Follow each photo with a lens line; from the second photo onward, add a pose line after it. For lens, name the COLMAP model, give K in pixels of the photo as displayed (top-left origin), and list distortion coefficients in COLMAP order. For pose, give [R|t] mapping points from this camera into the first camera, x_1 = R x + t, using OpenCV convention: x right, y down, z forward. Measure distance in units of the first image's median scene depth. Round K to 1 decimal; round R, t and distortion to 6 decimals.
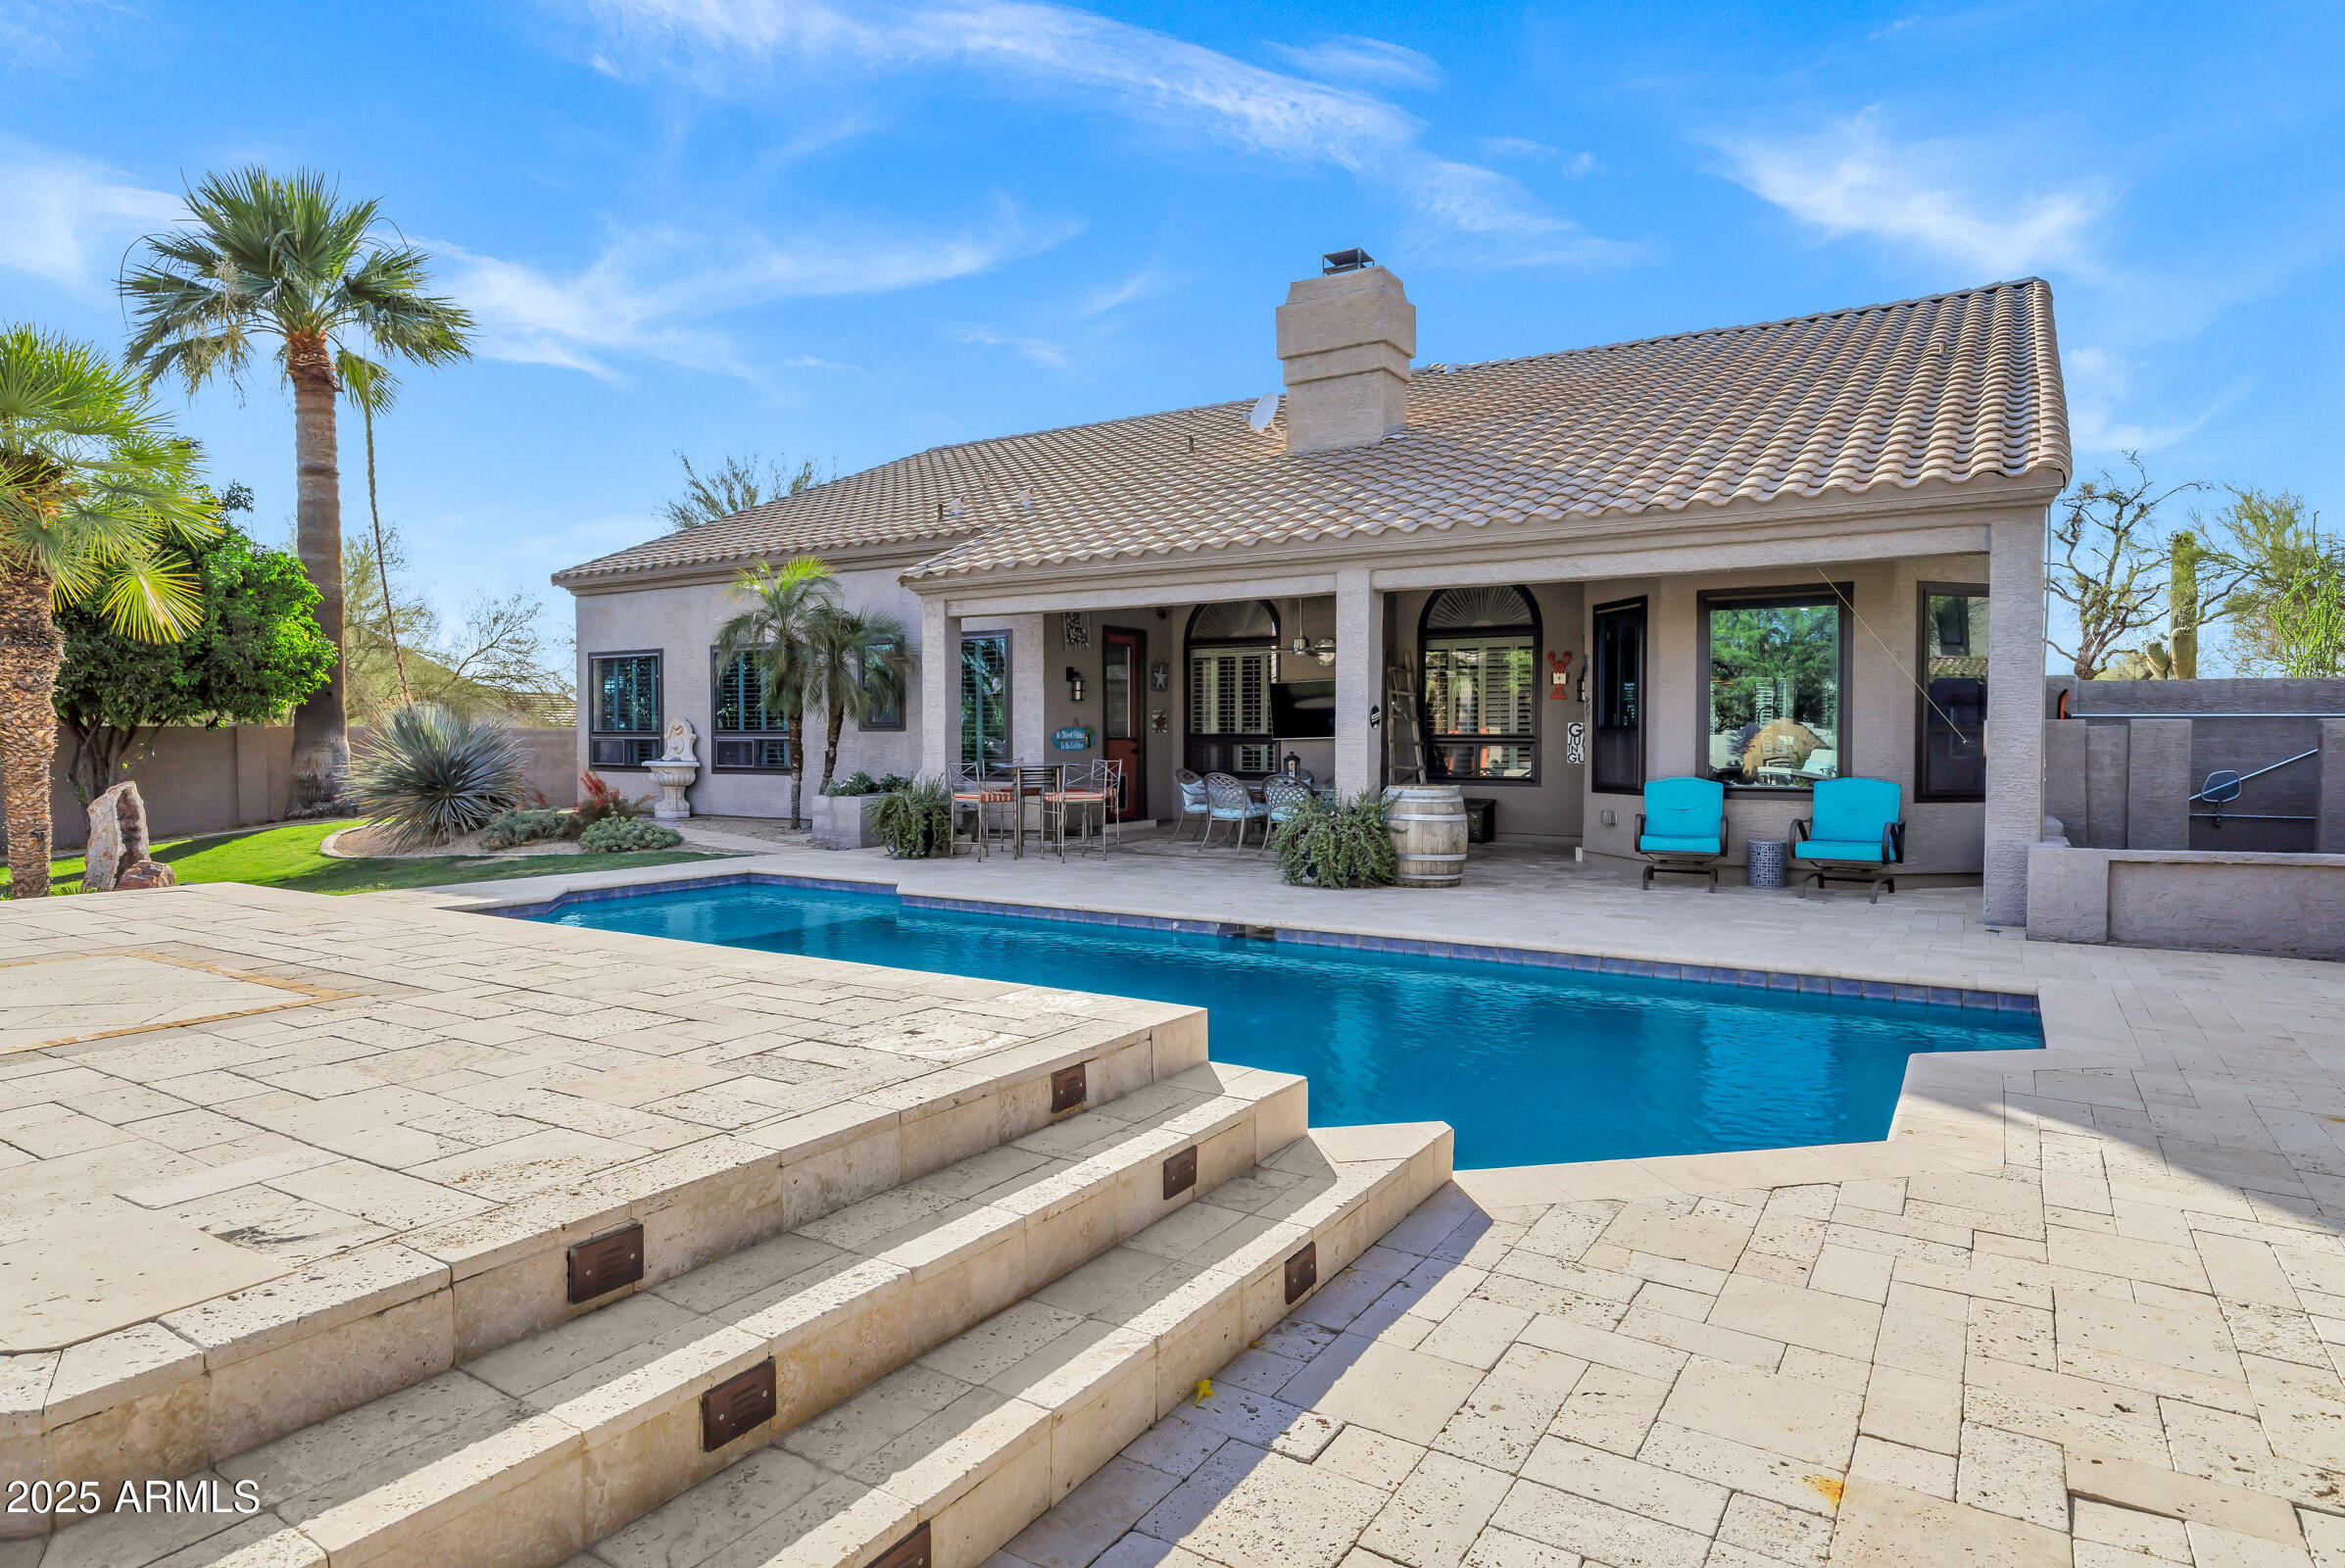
lens RADIAL K [[1296.8, 0, 1188.2], [0, 1296.8, 781.1], [0, 0, 1]] dist [-0.002633, -0.002179]
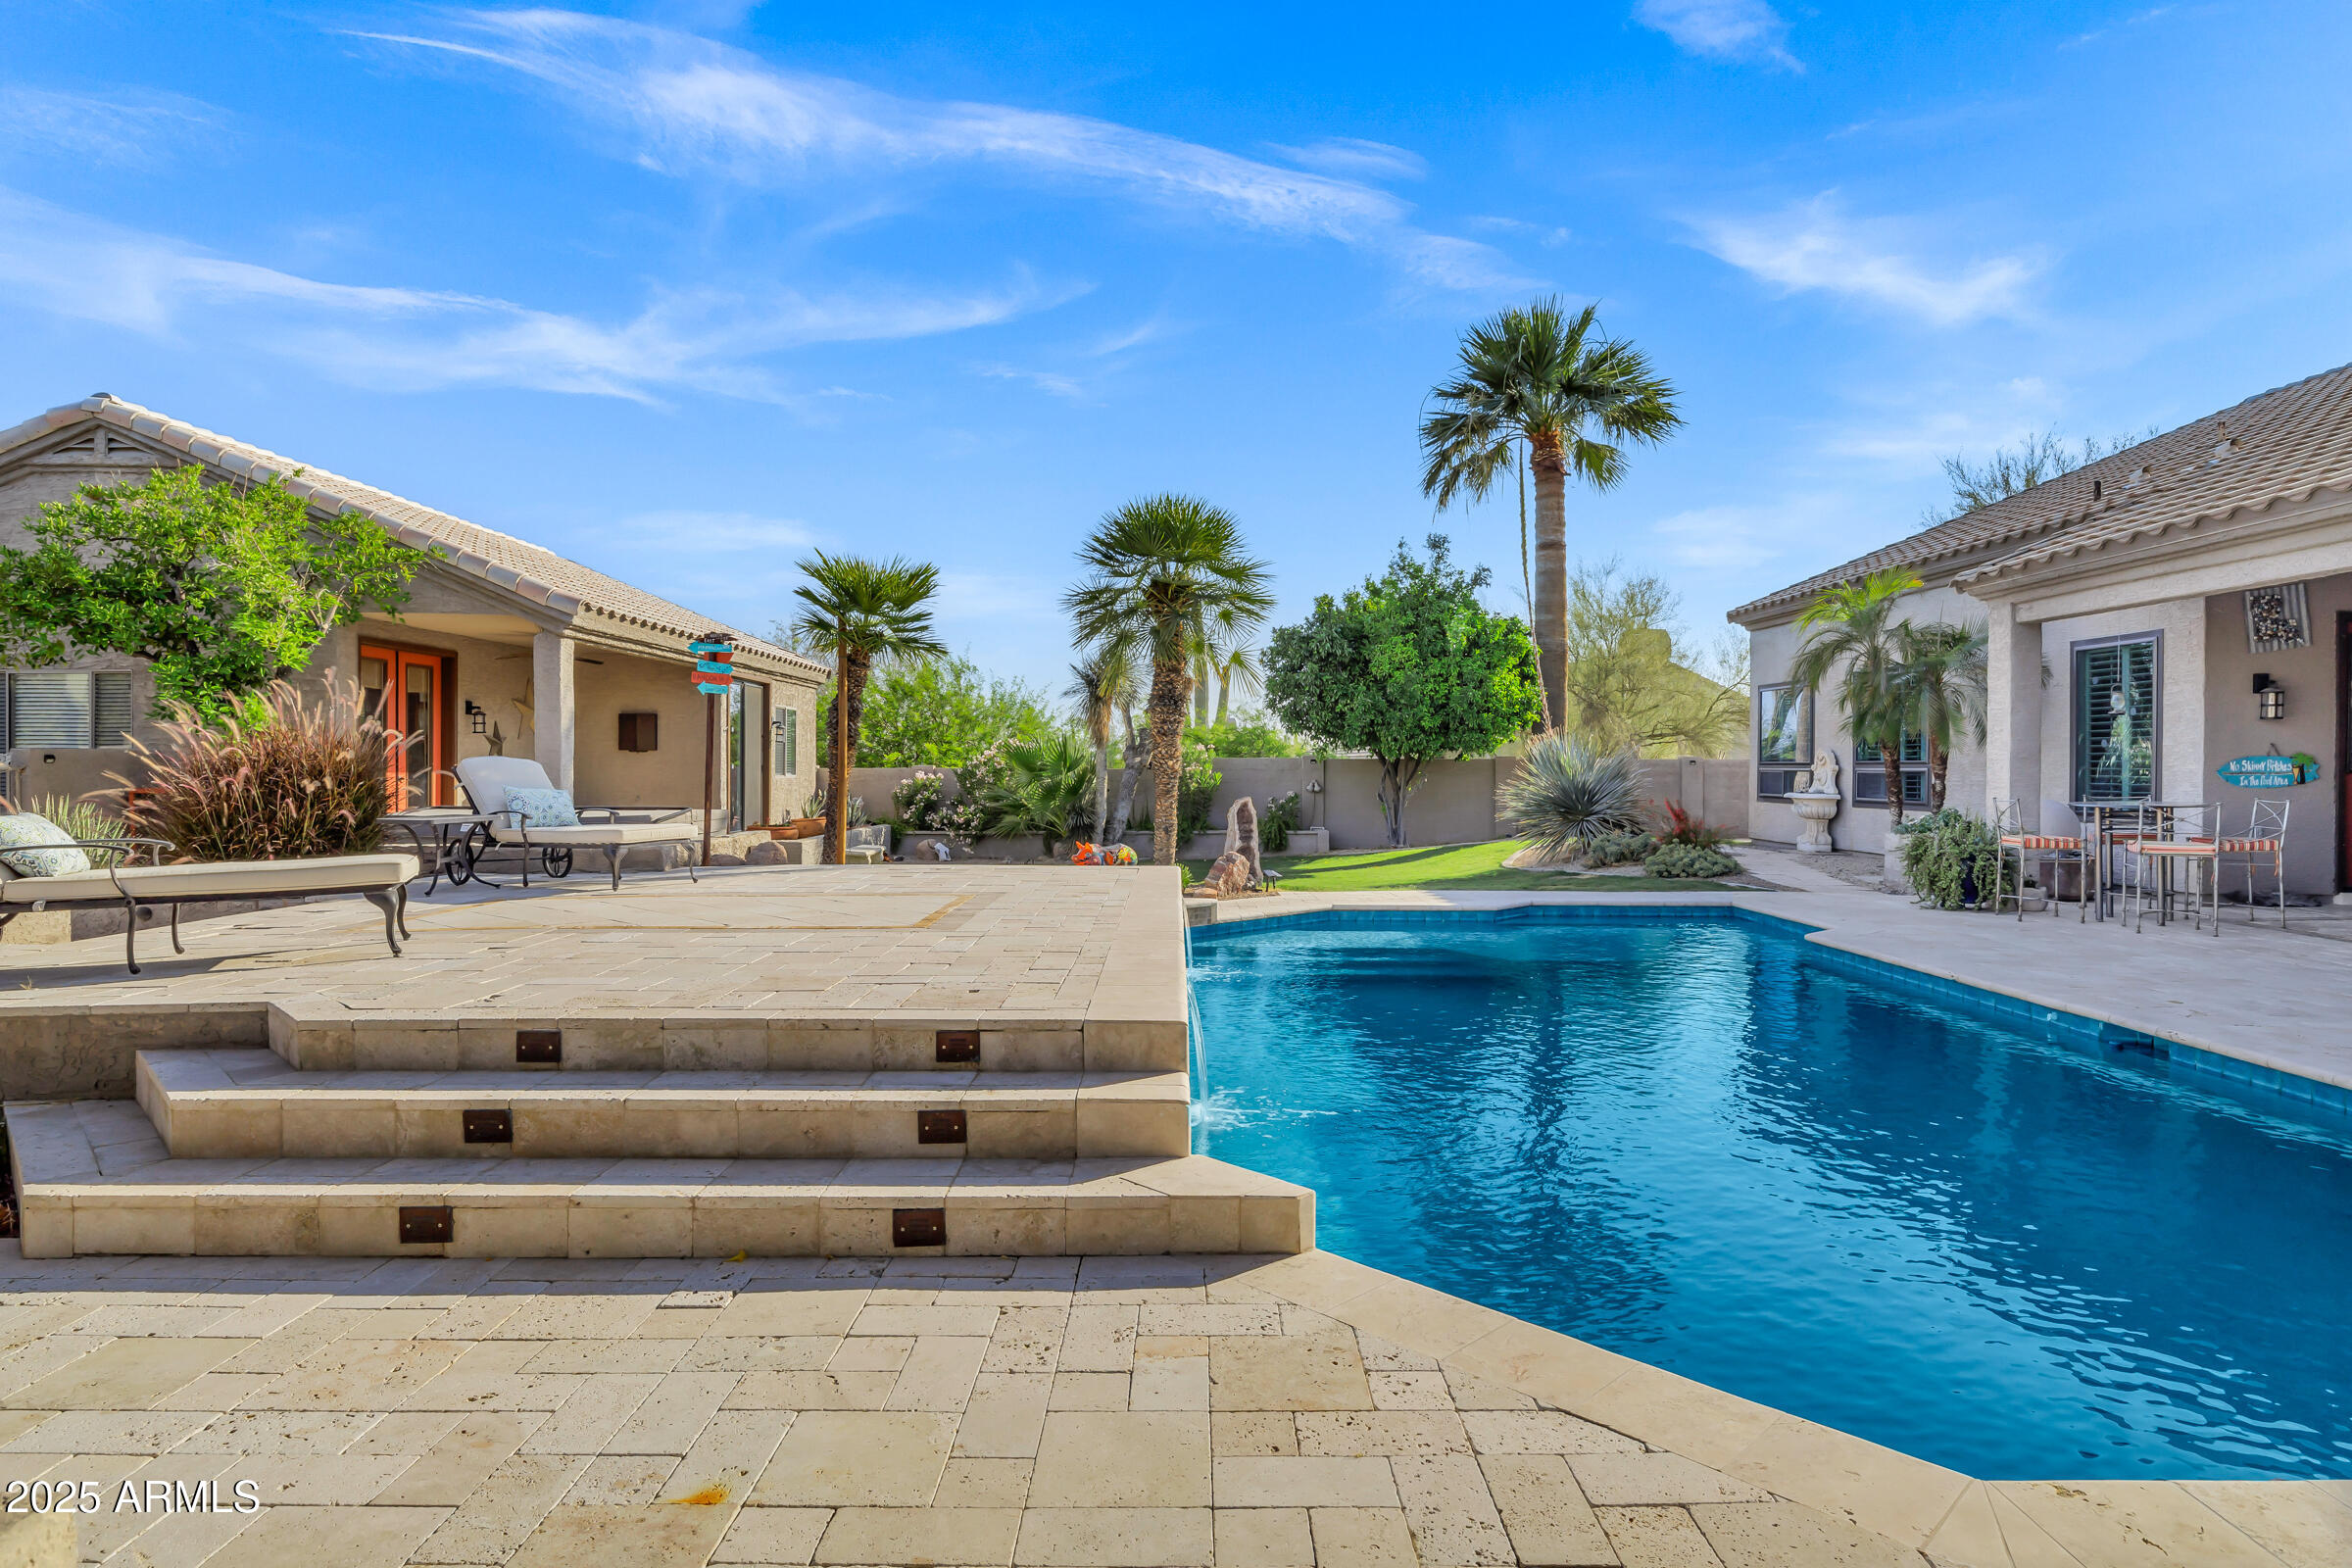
lens RADIAL K [[1300.7, 0, 1191.8], [0, 1300.7, 781.1], [0, 0, 1]] dist [-0.002633, -0.002179]
pose [[0.539959, 0.010294, -0.841628, 0.205479], [-0.031503, 0.999472, -0.007987, -0.002240], [0.841101, 0.030826, 0.539998, 0.099857]]
